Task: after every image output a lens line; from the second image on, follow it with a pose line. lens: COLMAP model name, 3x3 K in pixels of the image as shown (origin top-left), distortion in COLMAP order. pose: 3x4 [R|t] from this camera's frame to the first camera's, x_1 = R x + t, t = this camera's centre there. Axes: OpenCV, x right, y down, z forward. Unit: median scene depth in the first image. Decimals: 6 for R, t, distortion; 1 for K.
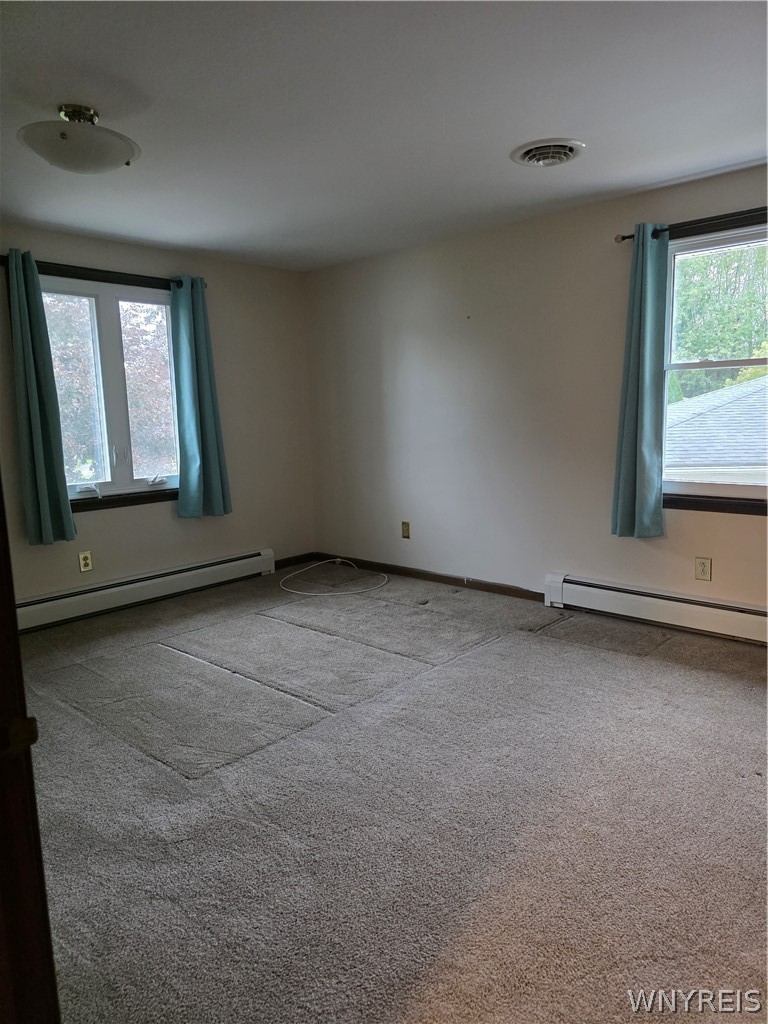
lens RADIAL K [[681.9, 0, 384.0], [0, 681.9, 512.0], [0, 0, 1]] dist [0.043059, -0.039882]
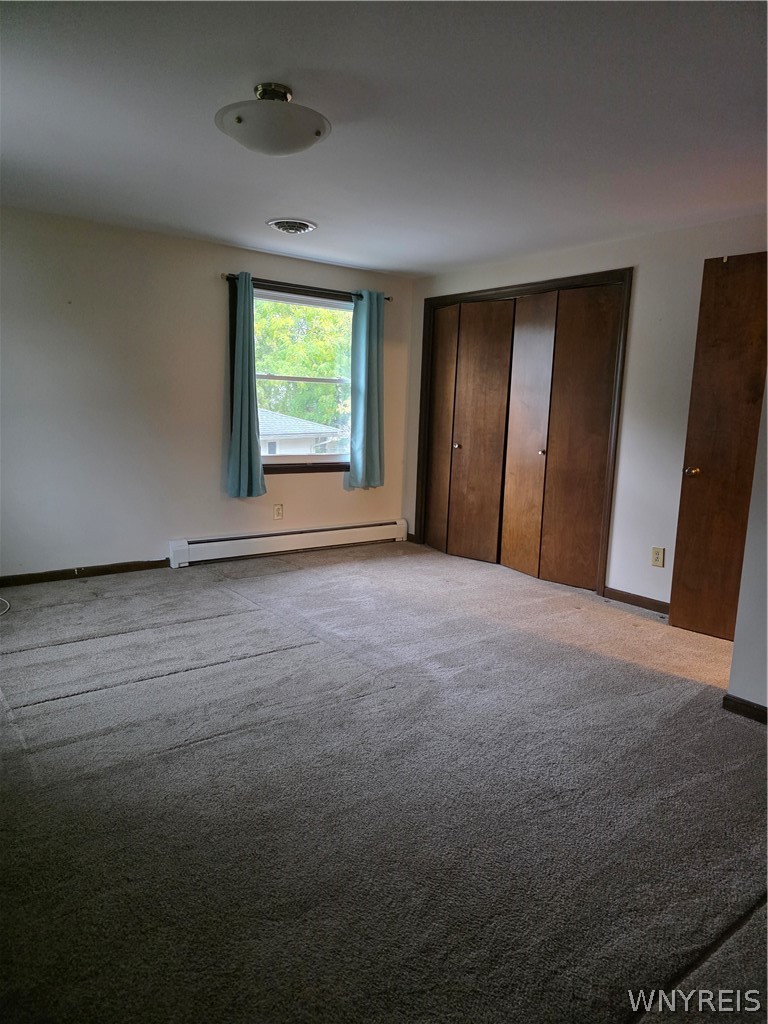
lens RADIAL K [[681.9, 0, 384.0], [0, 681.9, 512.0], [0, 0, 1]] dist [0.043059, -0.039882]
pose [[0.161097, -0.119661, 0.979658, -0.985754], [0.114374, 0.988198, 0.101896, -0.043265], [-0.980289, 0.095632, 0.172882, 0.505607]]
